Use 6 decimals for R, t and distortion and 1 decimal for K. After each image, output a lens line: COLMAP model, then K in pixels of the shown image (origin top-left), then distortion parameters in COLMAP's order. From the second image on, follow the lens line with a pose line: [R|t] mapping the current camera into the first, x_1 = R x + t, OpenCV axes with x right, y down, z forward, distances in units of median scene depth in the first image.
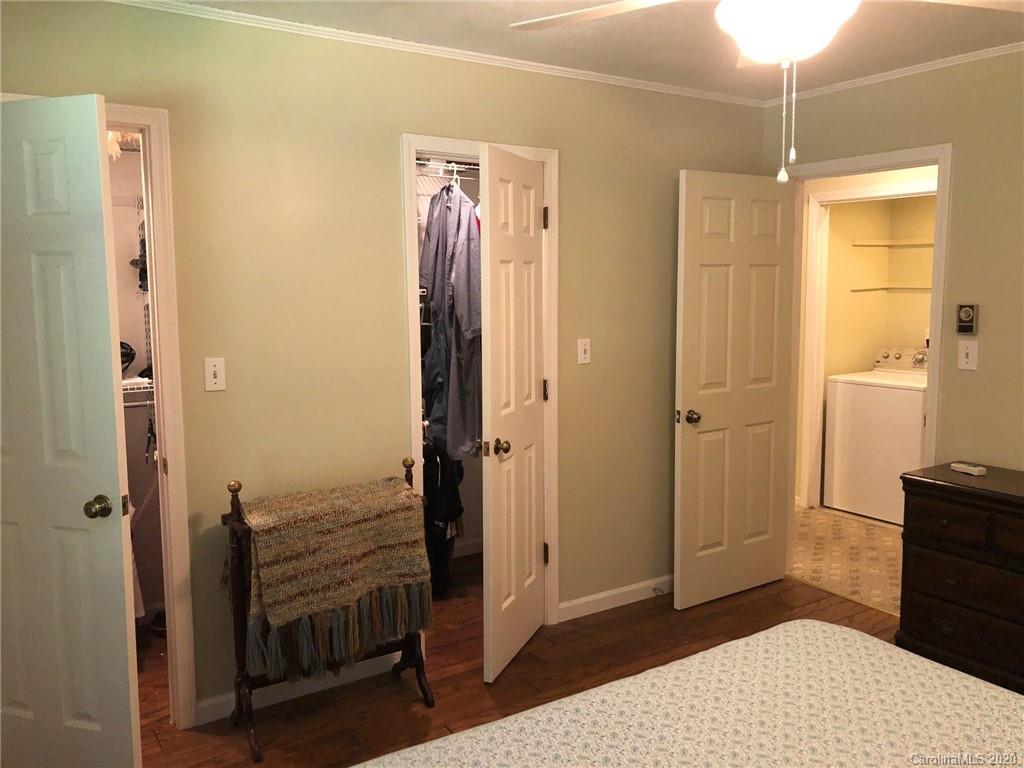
lens RADIAL K [[837.1, 0, 512.0], [0, 837.1, 384.0], [0, 0, 1]] dist [0.041640, -0.012904]
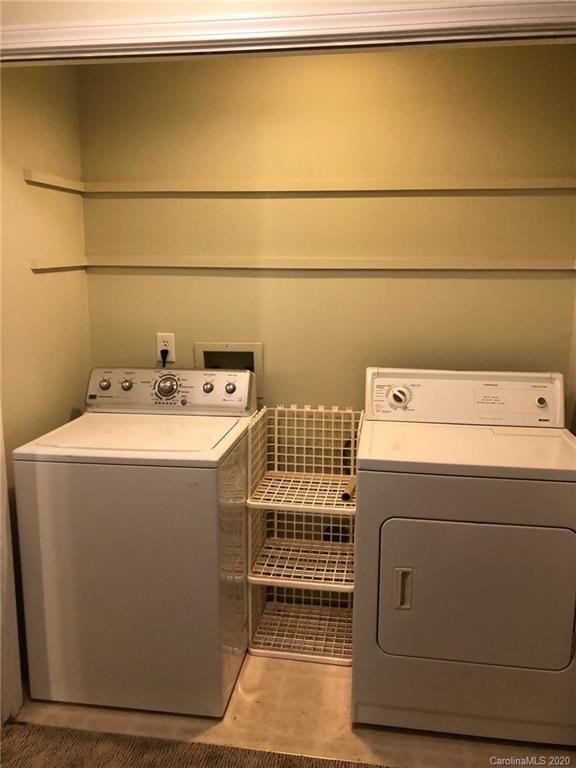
lens RADIAL K [[627.9, 0, 288.0], [0, 627.9, 384.0], [0, 0, 1]] dist [0.041640, -0.012904]
pose [[0.678082, -0.127515, 0.723840, 0.217999], [0.083063, 0.991821, 0.096911, -0.065786], [-0.730278, -0.005589, 0.683128, 0.617843]]
